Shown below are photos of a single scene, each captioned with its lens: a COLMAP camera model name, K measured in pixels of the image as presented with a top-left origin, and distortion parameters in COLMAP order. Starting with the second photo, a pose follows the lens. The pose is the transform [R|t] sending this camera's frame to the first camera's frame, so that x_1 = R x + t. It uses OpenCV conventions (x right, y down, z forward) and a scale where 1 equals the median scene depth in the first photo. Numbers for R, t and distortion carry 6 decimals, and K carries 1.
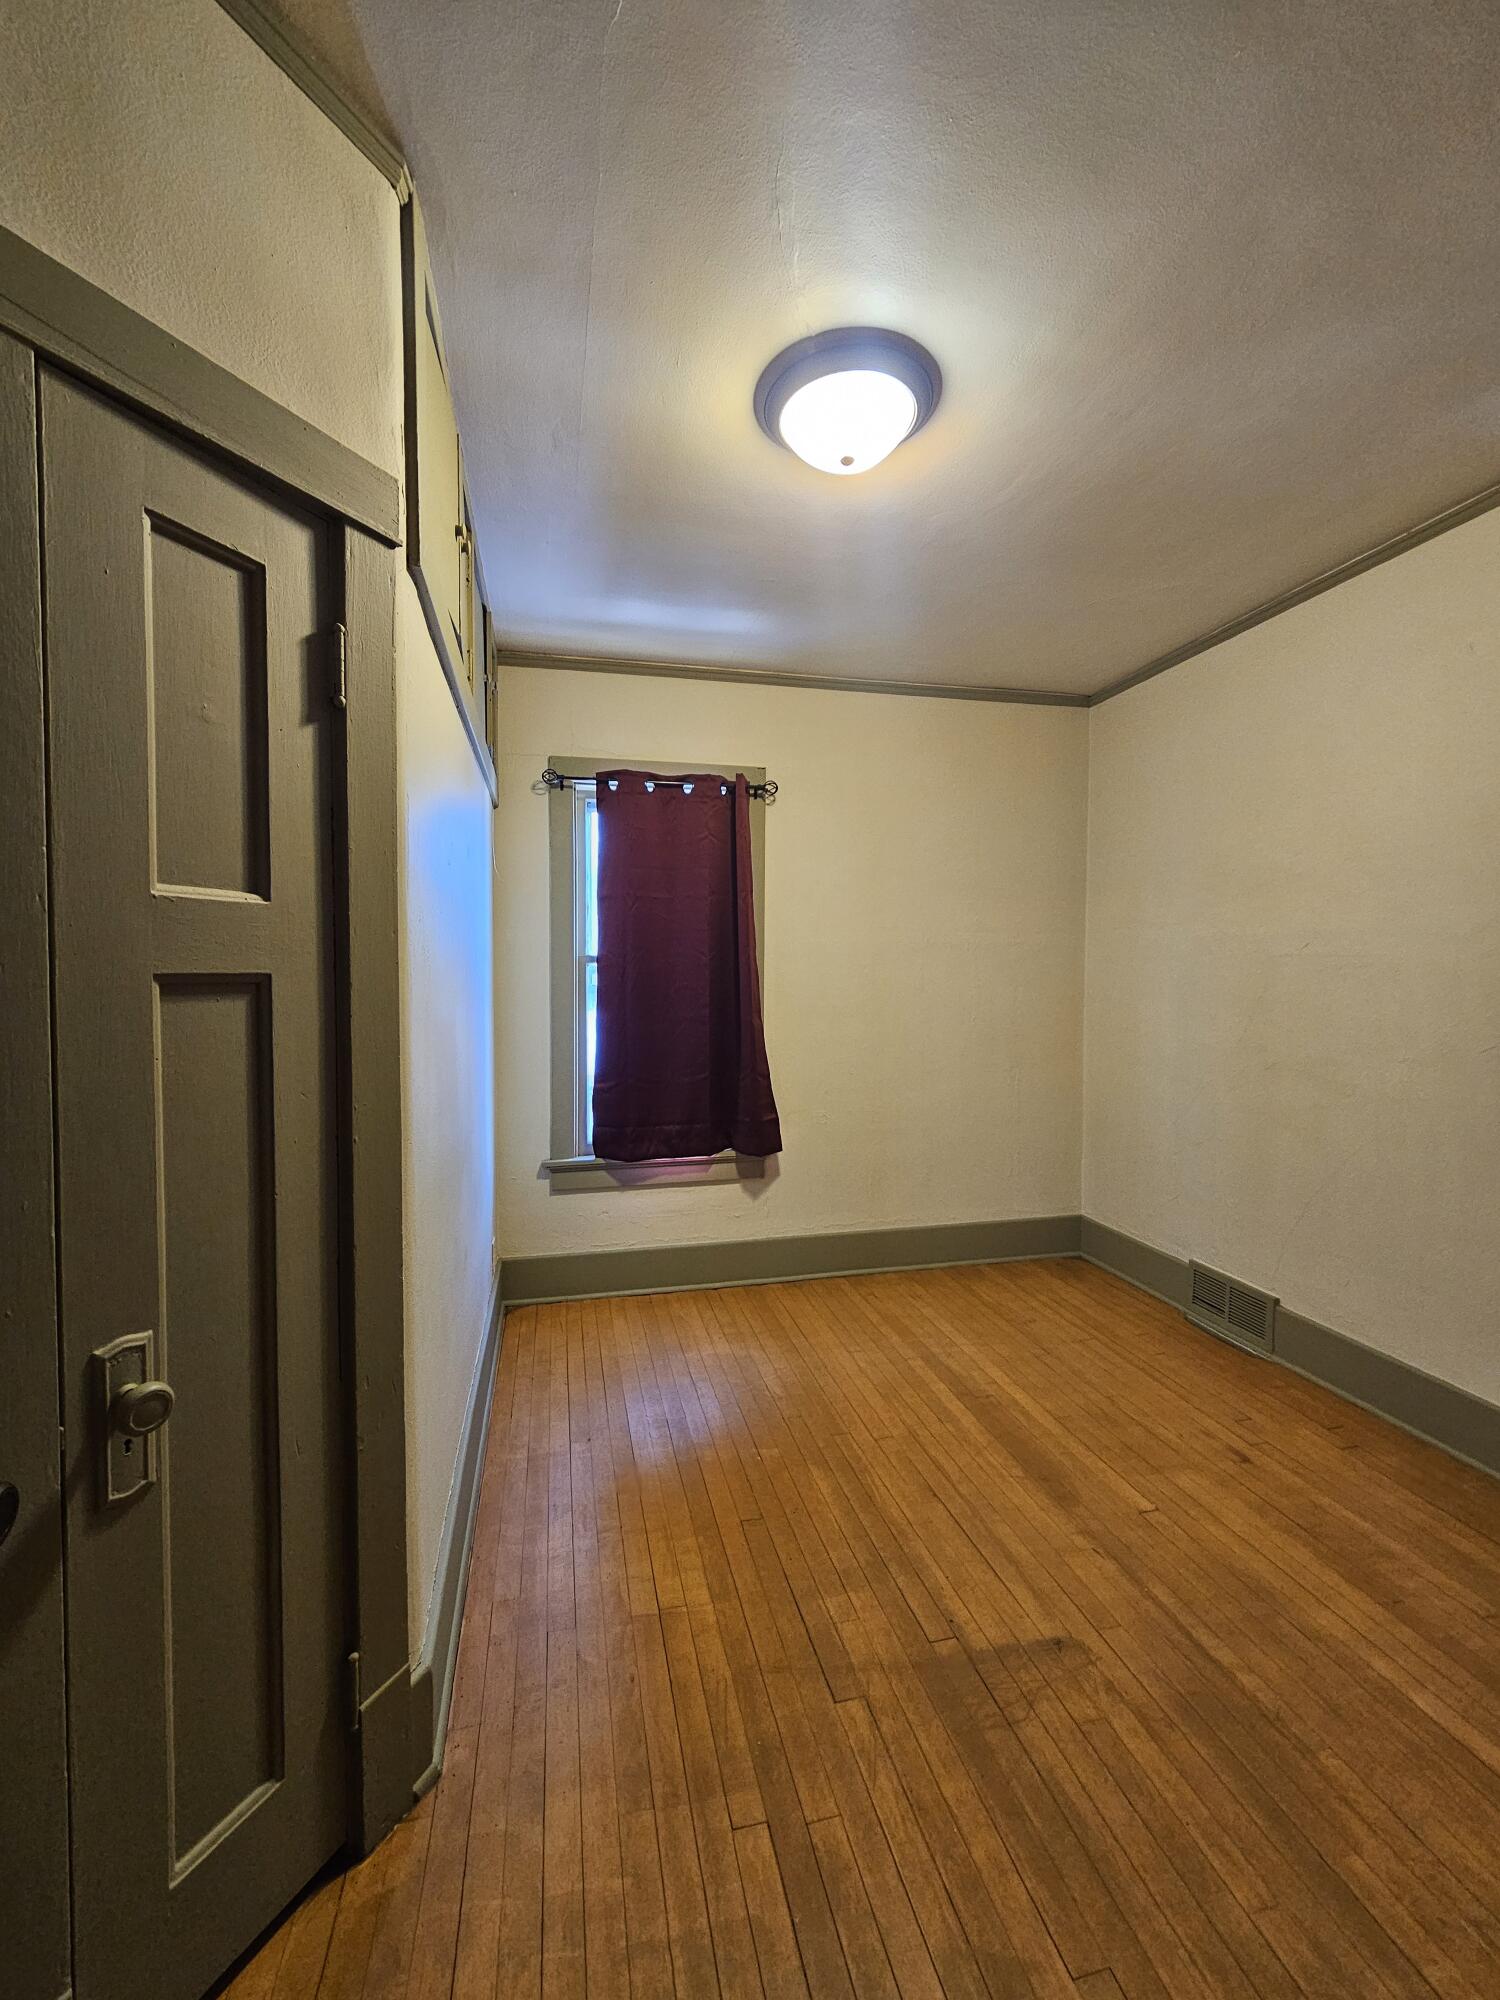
lens RADIAL K [[817.1, 0, 744.1], [0, 817.1, 988.0], [0, 0, 1]] dist [0.001356, 0.000699]
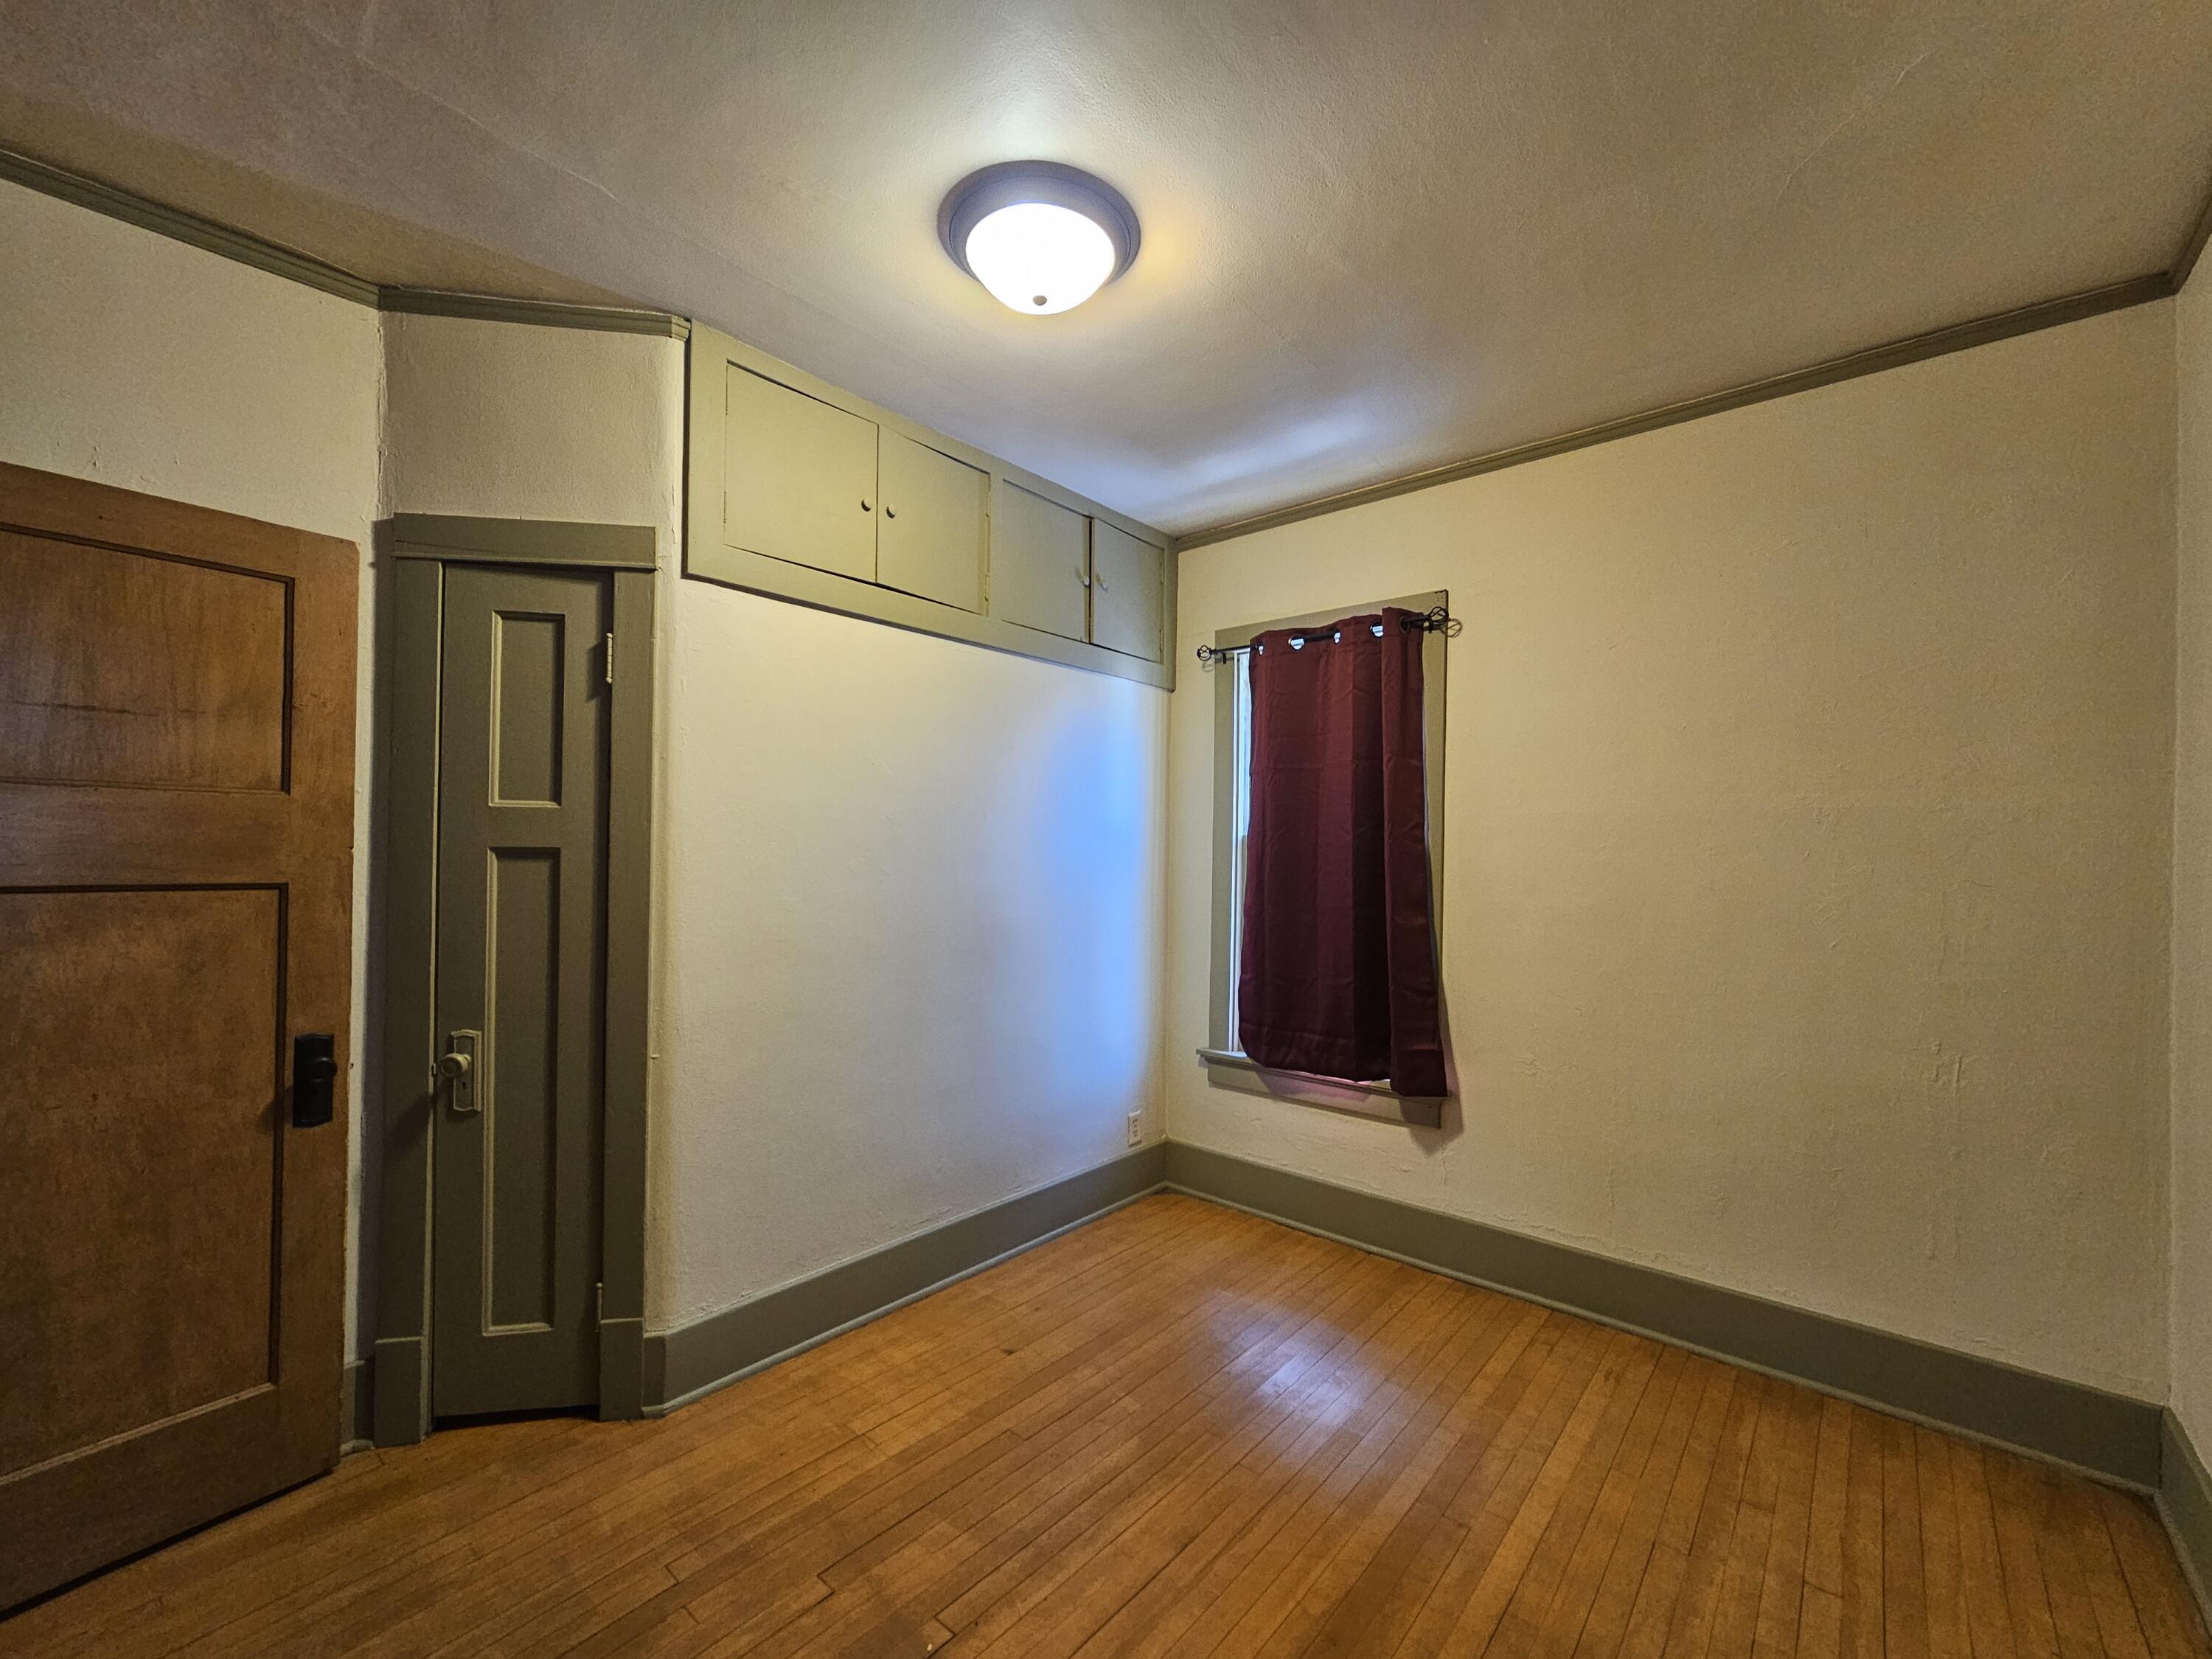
lens RADIAL K [[906.8, 0, 1102.8], [0, 906.8, 833.1], [0, 0, 1]] dist [0.001304, 0.000281]
pose [[0.595438, -0.005544, -0.803382, 0.573891], [-0.028470, 0.999203, -0.027996, -0.009477], [0.802896, 0.039542, 0.594806, 0.272113]]
